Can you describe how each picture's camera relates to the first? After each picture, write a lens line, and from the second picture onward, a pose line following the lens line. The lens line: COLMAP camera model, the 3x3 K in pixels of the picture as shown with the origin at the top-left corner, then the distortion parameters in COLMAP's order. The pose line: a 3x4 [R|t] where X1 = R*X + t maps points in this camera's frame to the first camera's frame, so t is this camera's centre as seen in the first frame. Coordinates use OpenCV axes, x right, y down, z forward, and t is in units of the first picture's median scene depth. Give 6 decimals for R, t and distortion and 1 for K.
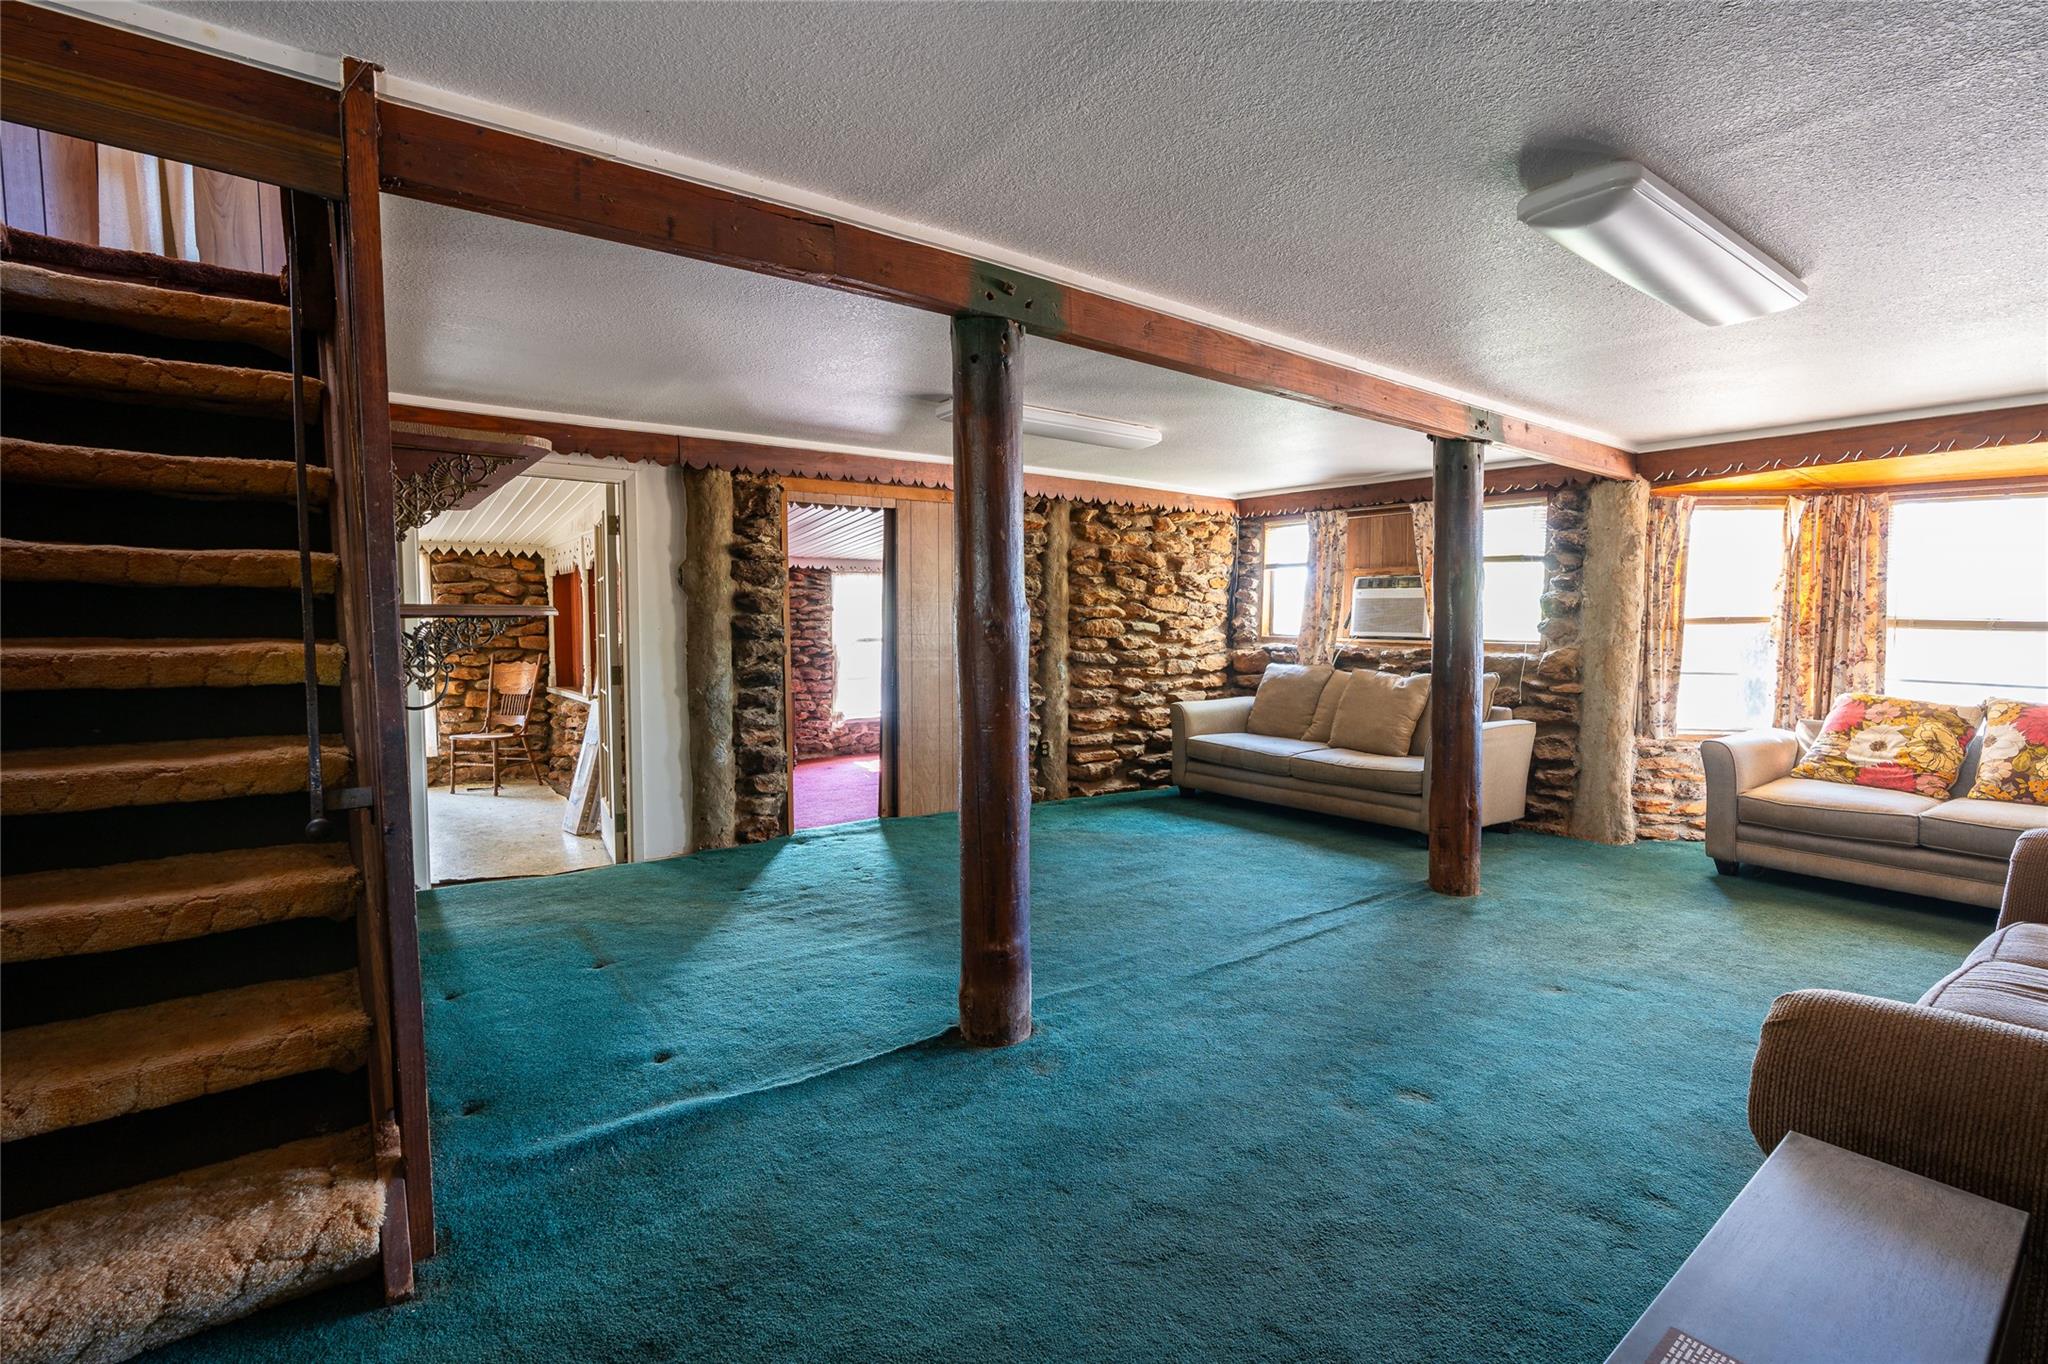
lens RADIAL K [[933.9, 0, 1019.2], [0, 933.9, 677.7], [0, 0, 1]] dist [0.000247, 0.000347]
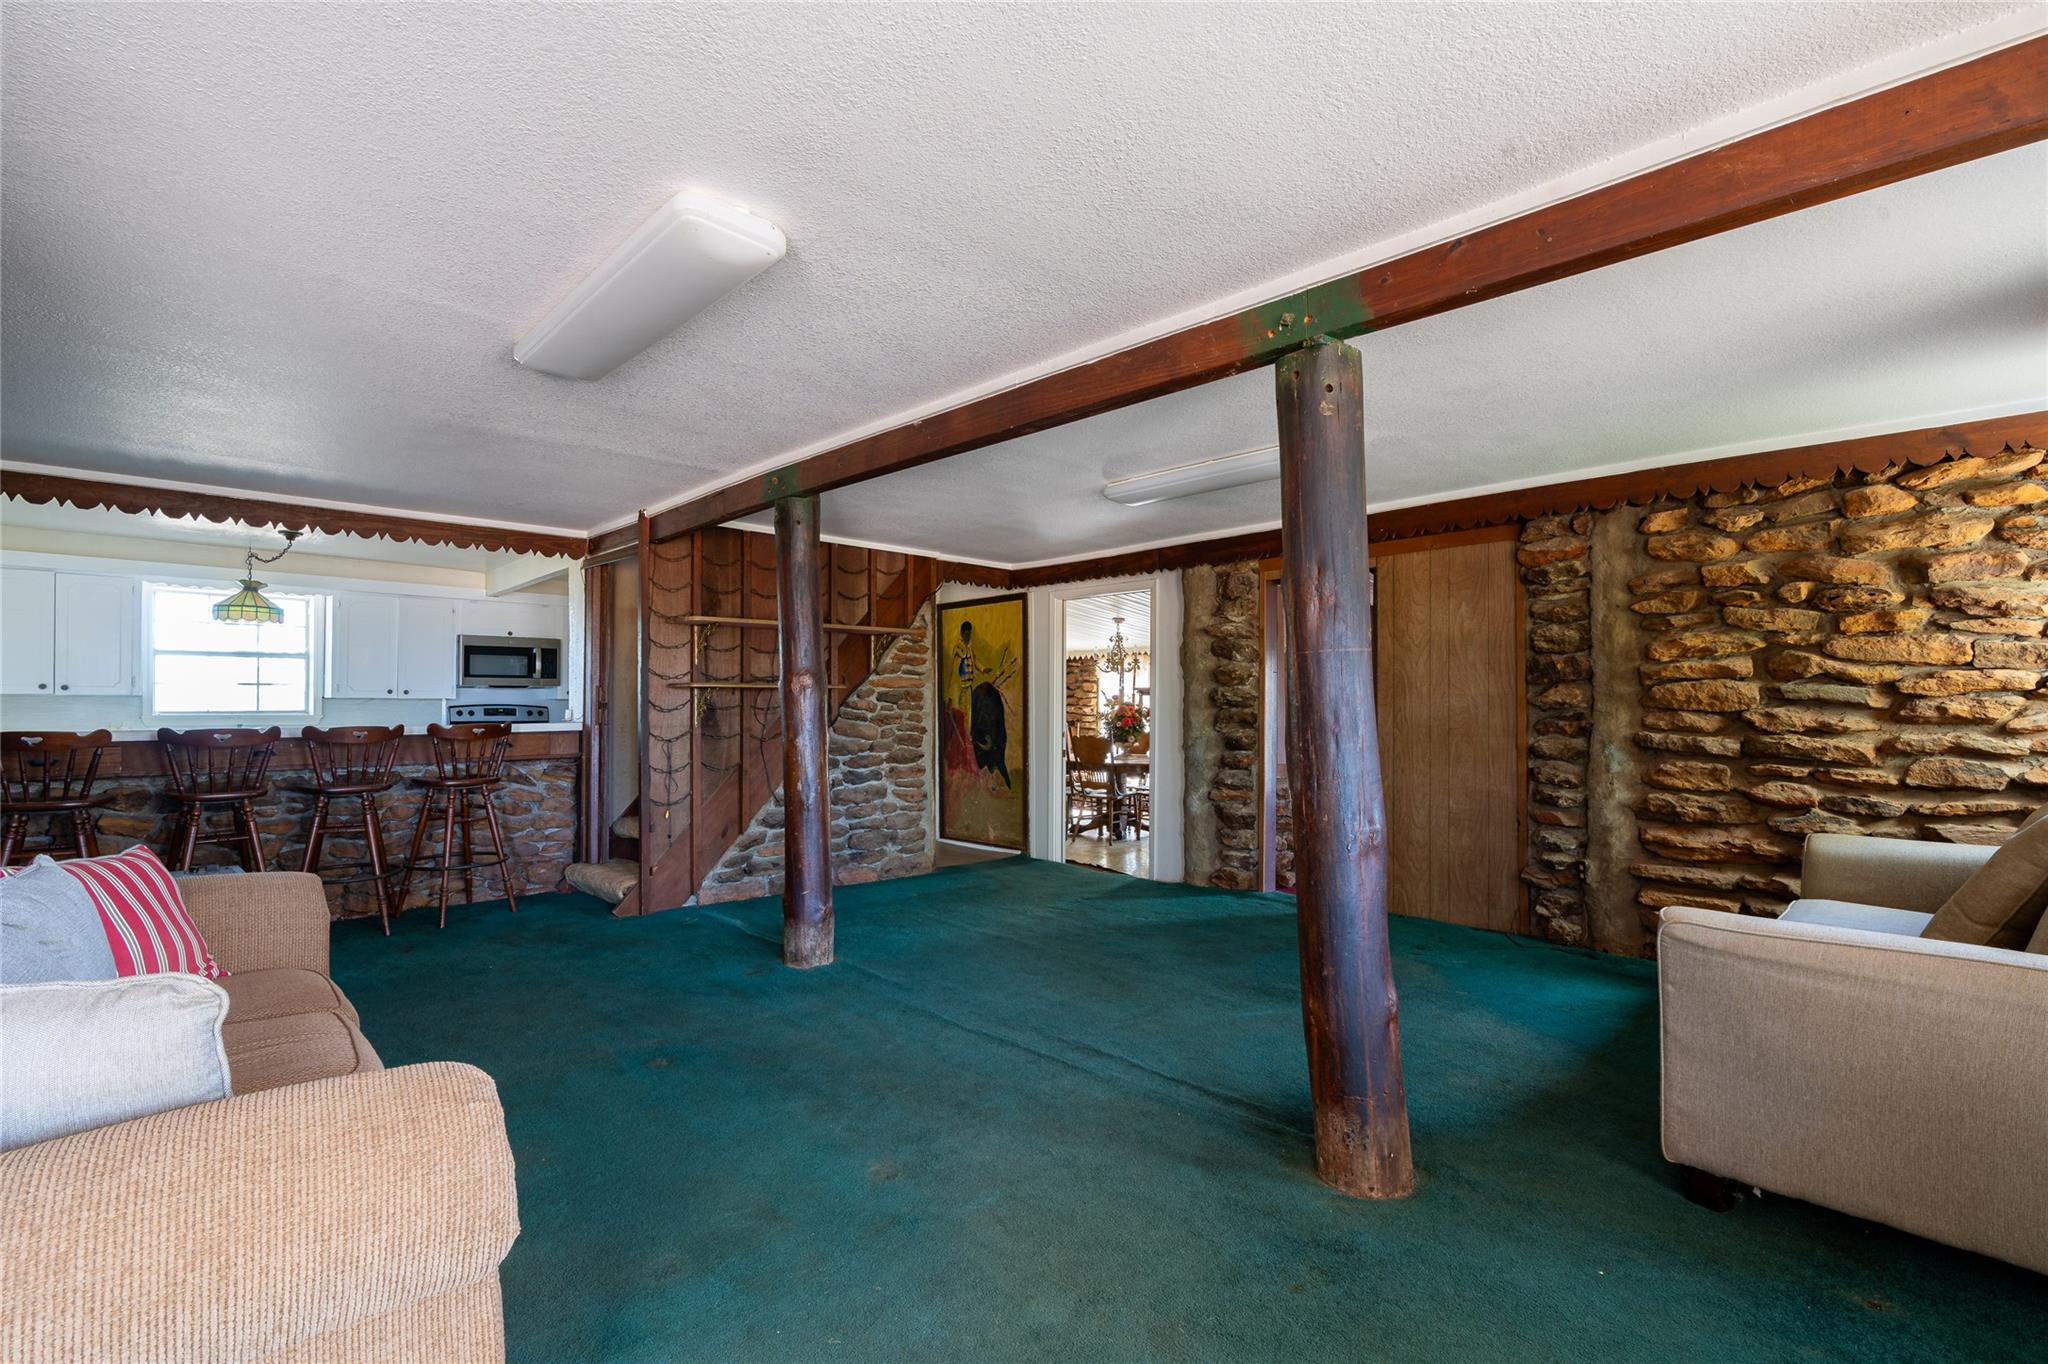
lens RADIAL K [[933.9, 0, 1018.1], [0, 933.9, 692.1], [0, 0, 1]] dist [0.000247, 0.000347]
pose [[0.131980, -0.013444, -0.991161, 0.636351], [-0.057375, 0.998128, -0.021178, -0.016717], [0.989591, 0.059663, 0.130961, 0.472036]]
